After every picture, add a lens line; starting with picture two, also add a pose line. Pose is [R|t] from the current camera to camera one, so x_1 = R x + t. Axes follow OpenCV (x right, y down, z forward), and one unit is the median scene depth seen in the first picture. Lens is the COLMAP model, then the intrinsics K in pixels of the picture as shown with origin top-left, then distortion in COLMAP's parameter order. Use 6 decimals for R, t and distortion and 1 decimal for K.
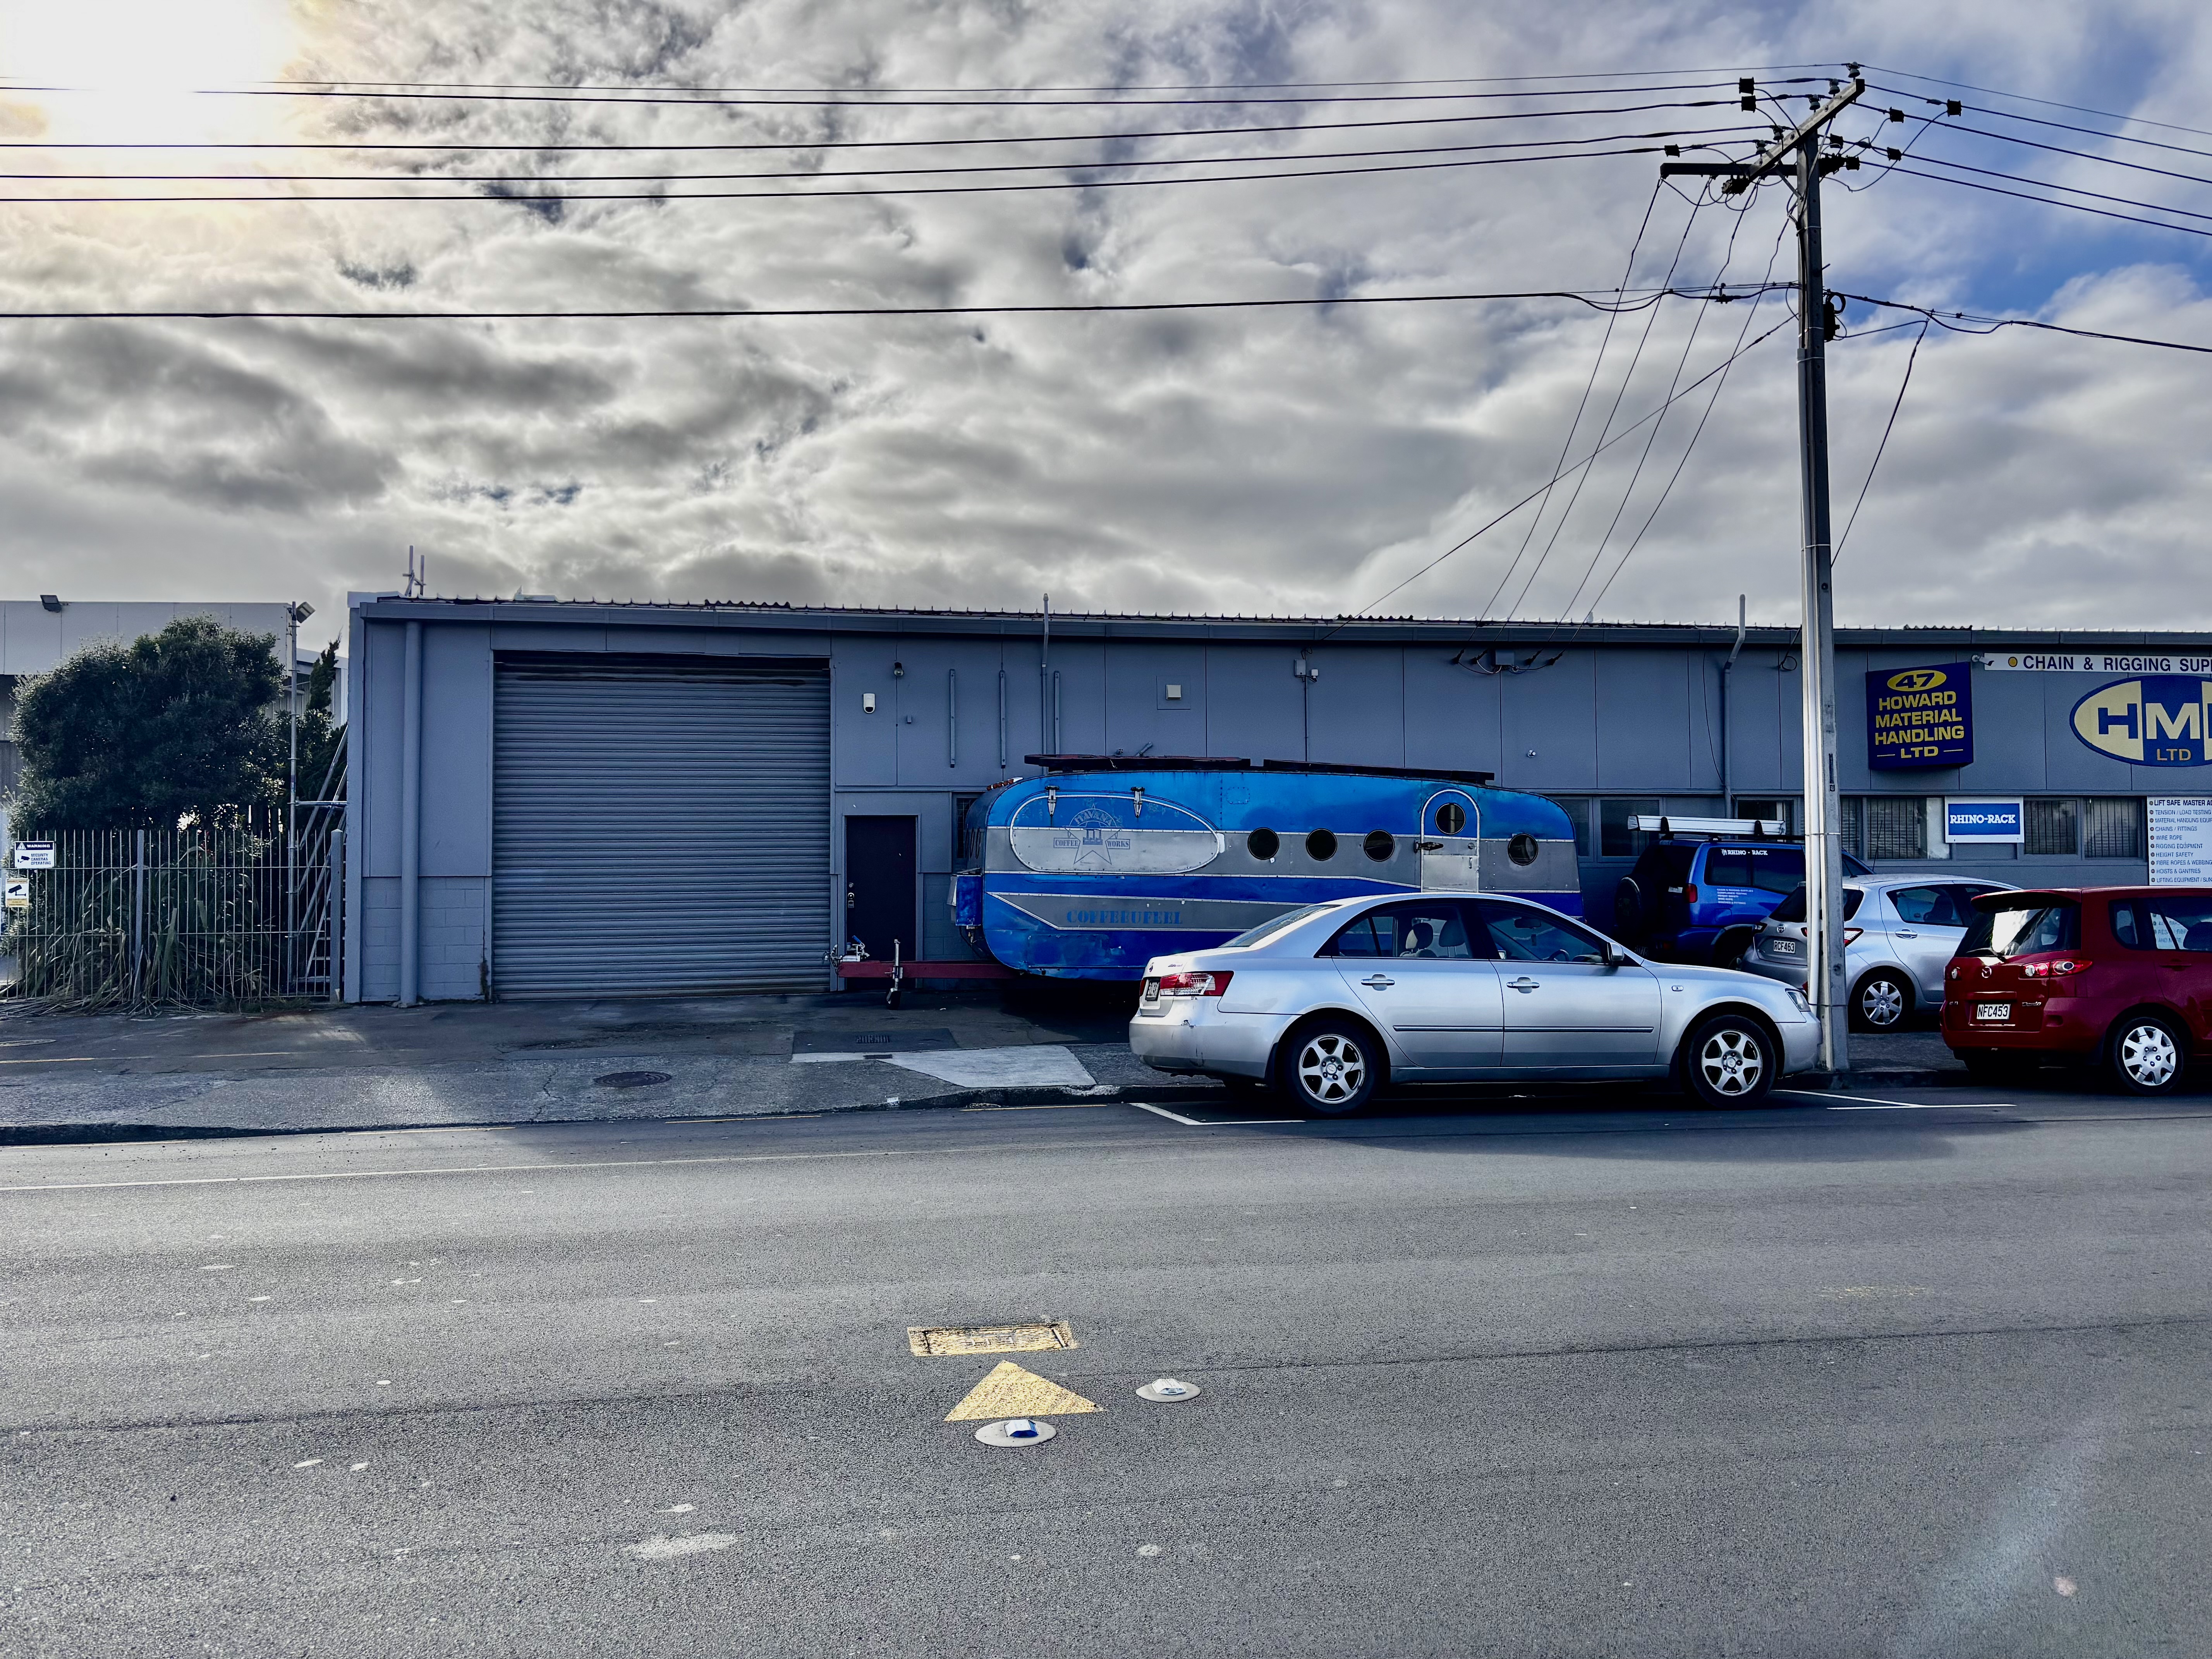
lens RADIAL K [[1673.8, 0, 1115.0], [0, 1673.8, 816.8], [0, 0, 1]] dist [0.030212, -0.006554]
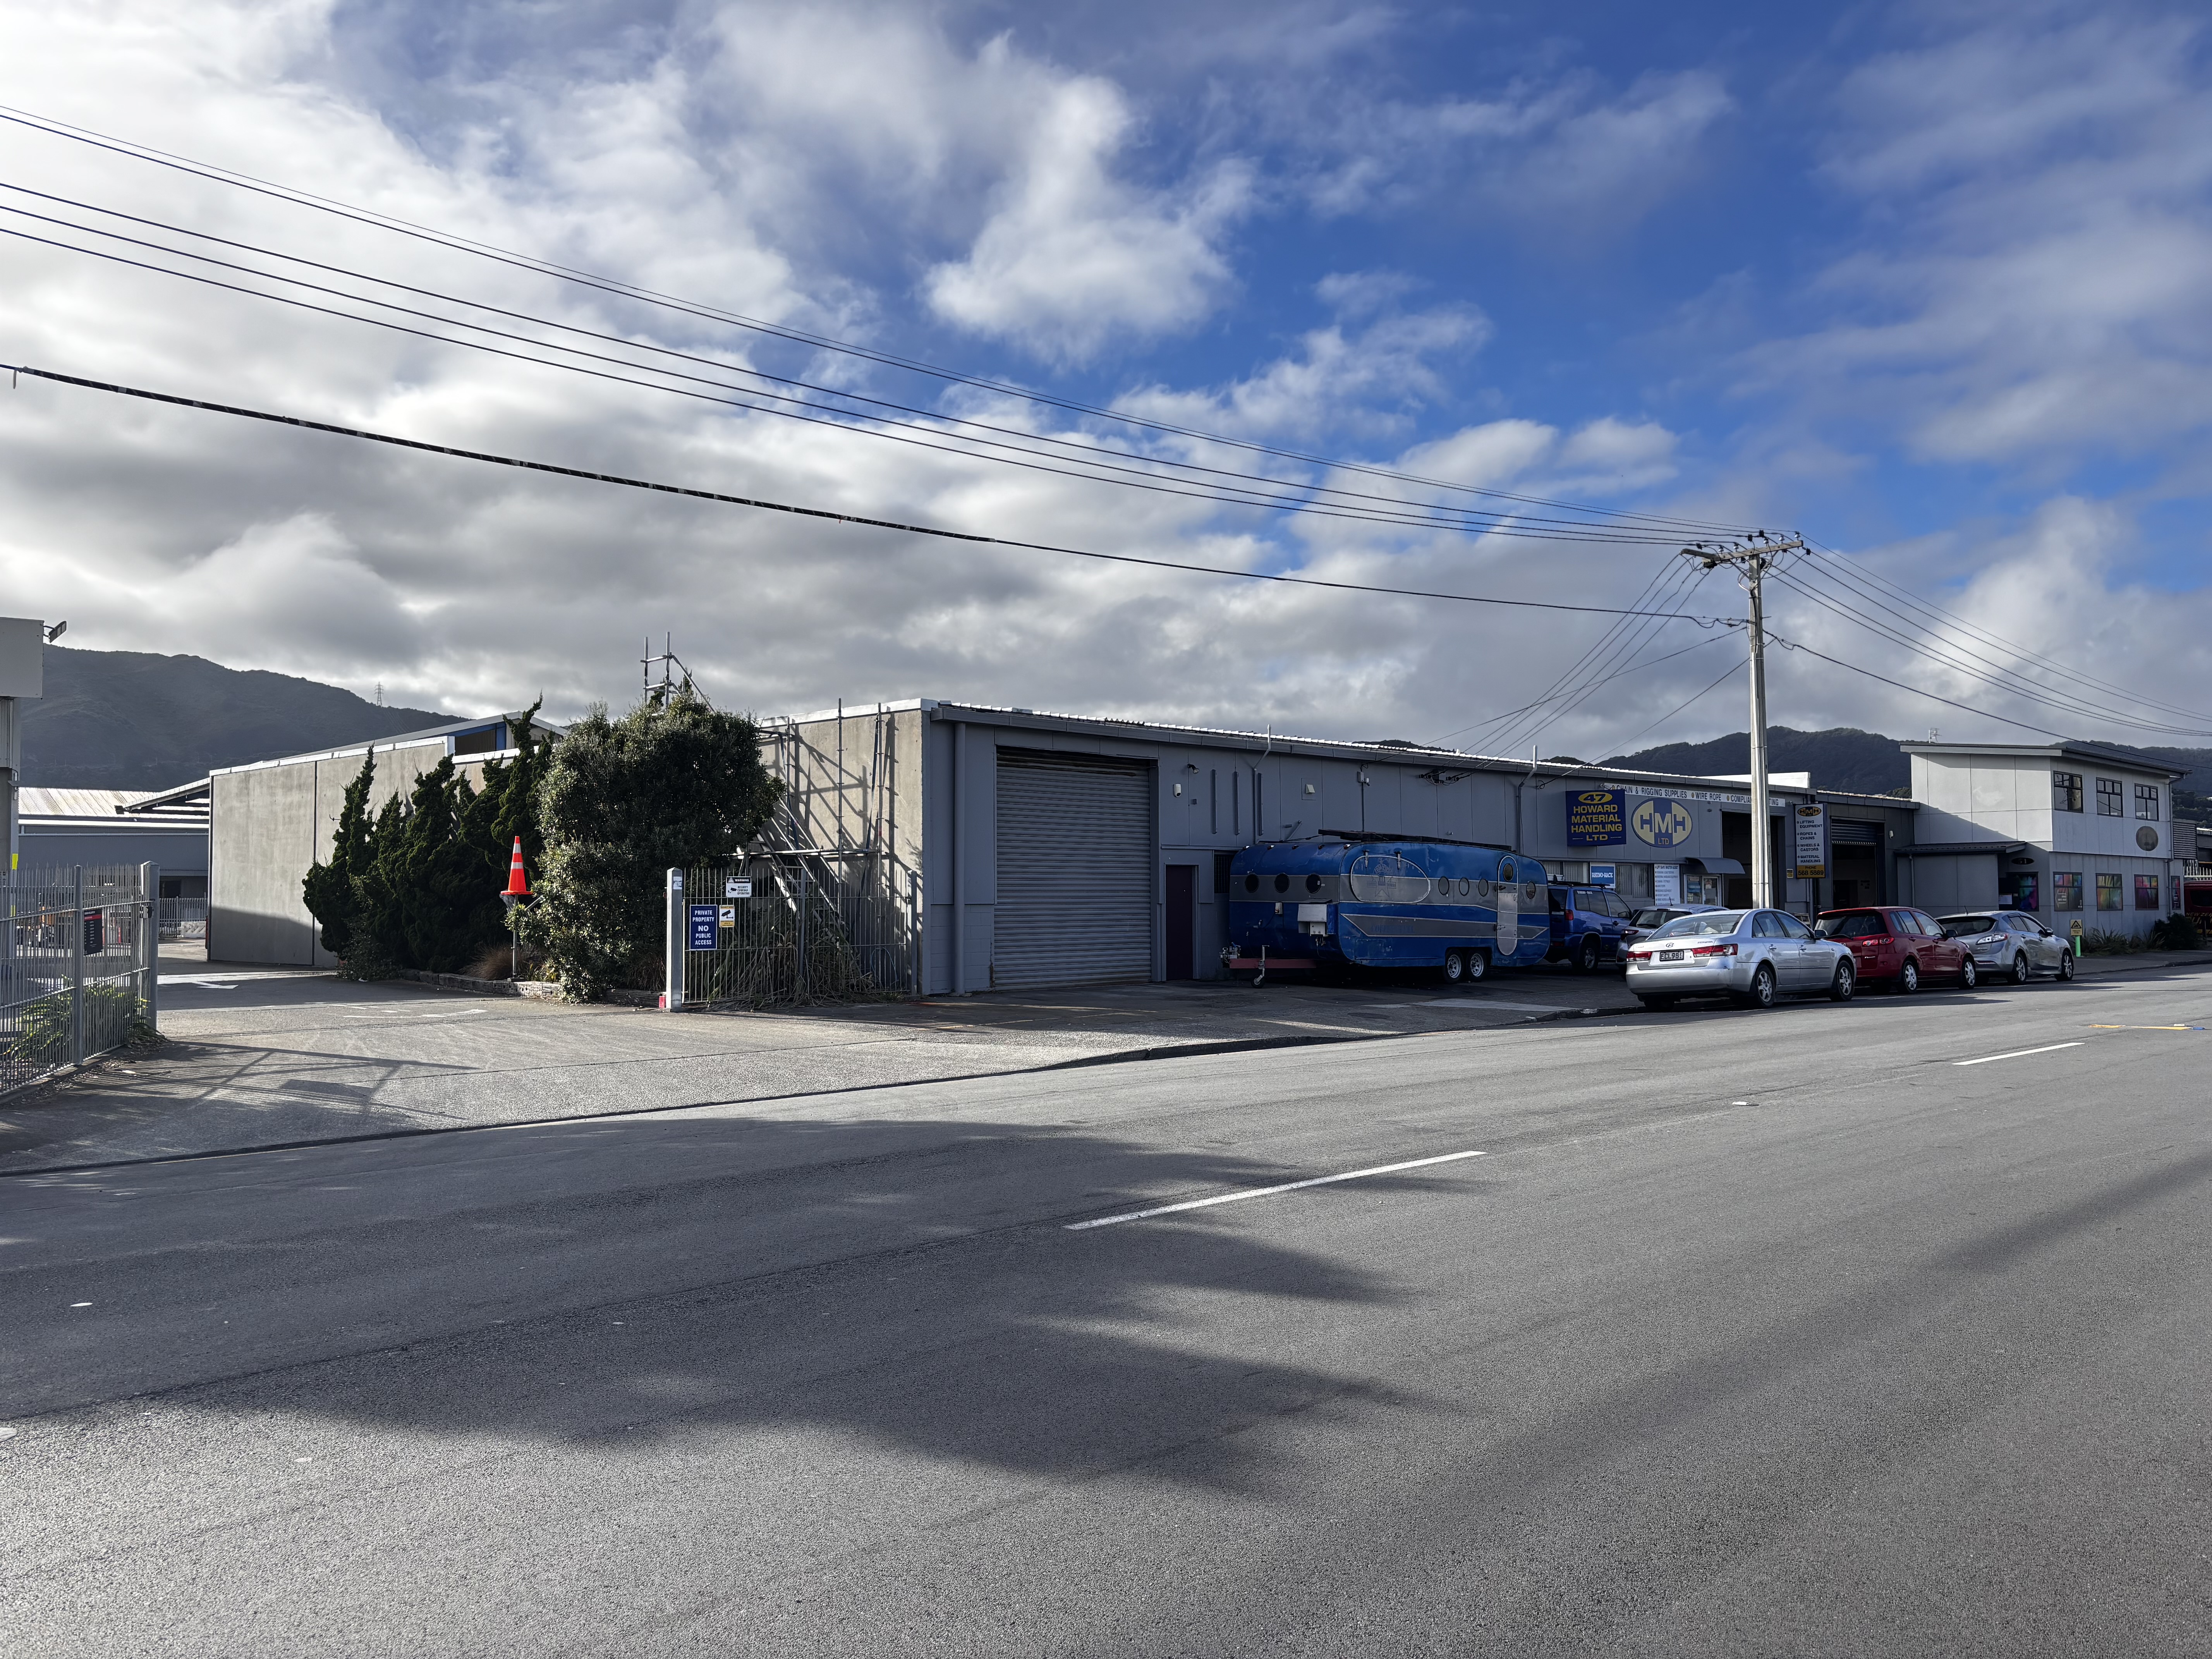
lens RADIAL K [[1673.8, 0, 1105.2], [0, 1673.8, 826.6], [0, 0, 1]] dist [0.030212, -0.006554]
pose [[0.830479, 0.026894, 0.556400, -0.965068], [-0.014435, 0.999537, -0.026767, 0.005494], [-0.556862, 0.014198, 0.830483, -0.196425]]
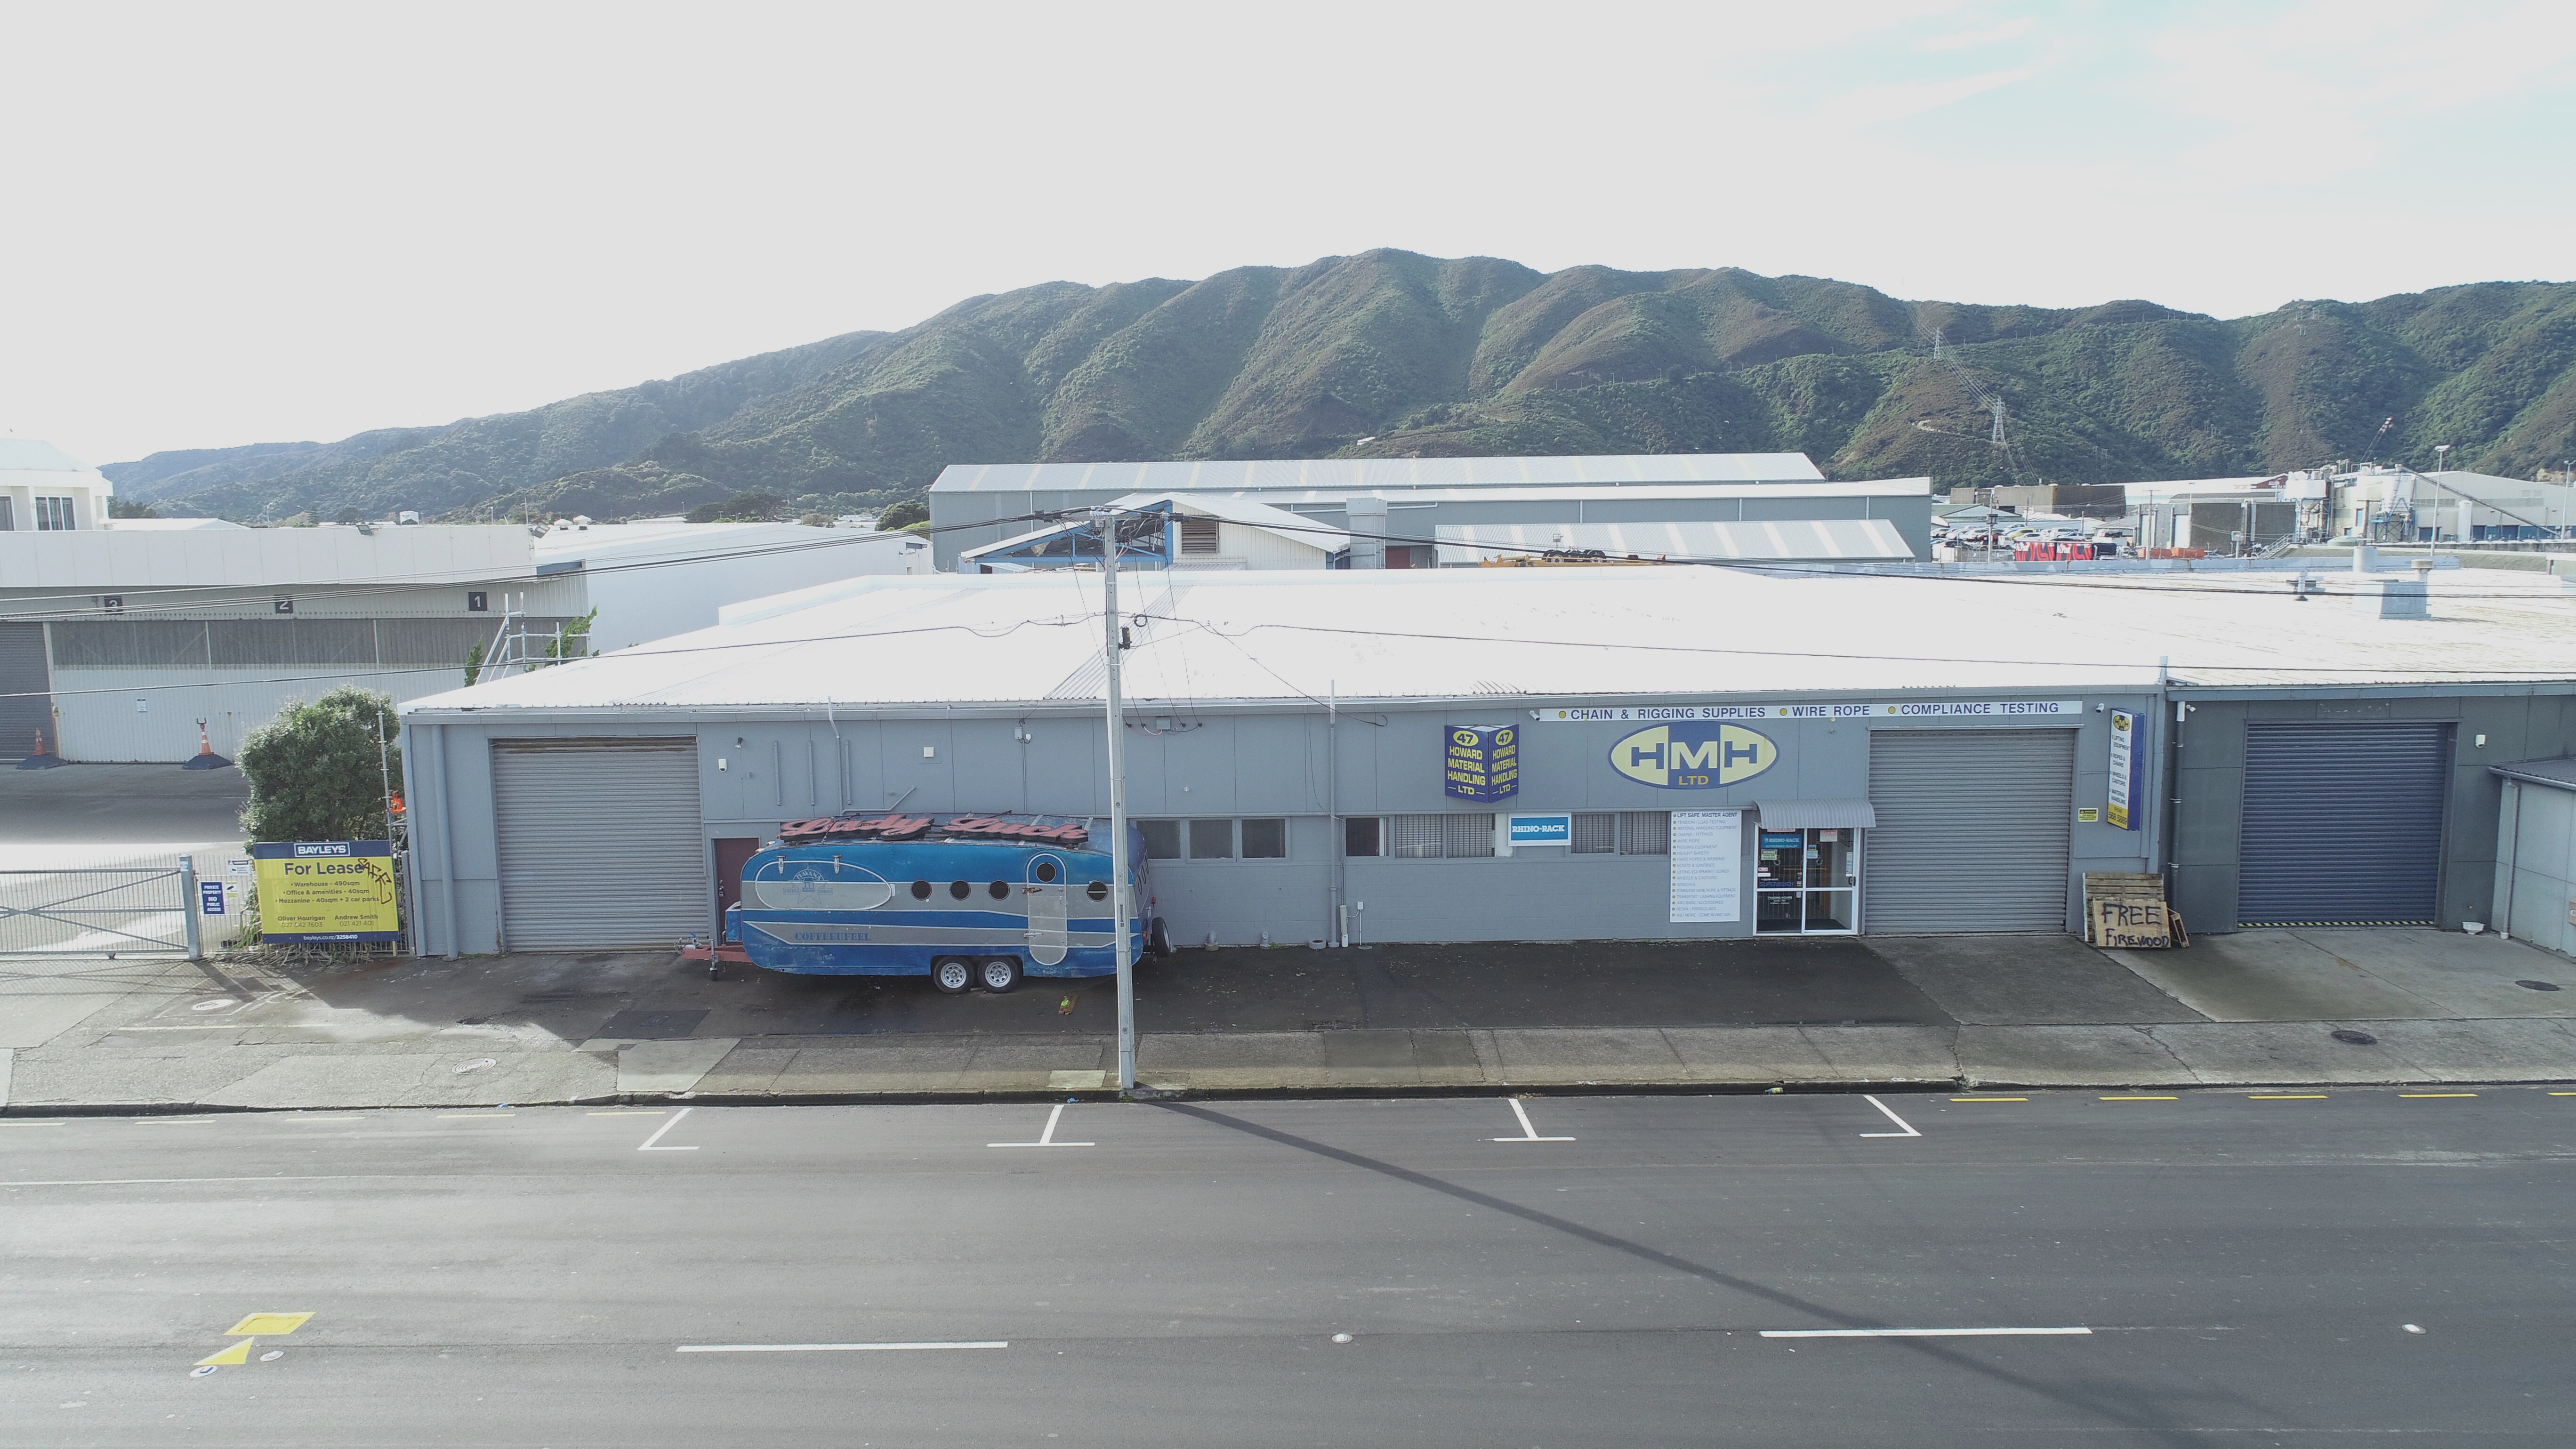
lens RADIAL K [[1719.6, 0, 1284.9], [0, 1719.6, 742.1], [0, 0, 1]] dist [0.000445, 0.000694]
pose [[0.984895, 0.013160, -0.172651, 0.580861], [0.014808, 0.987054, 0.159706, -0.308410], [0.172518, -0.159850, 0.971949, -0.394497]]
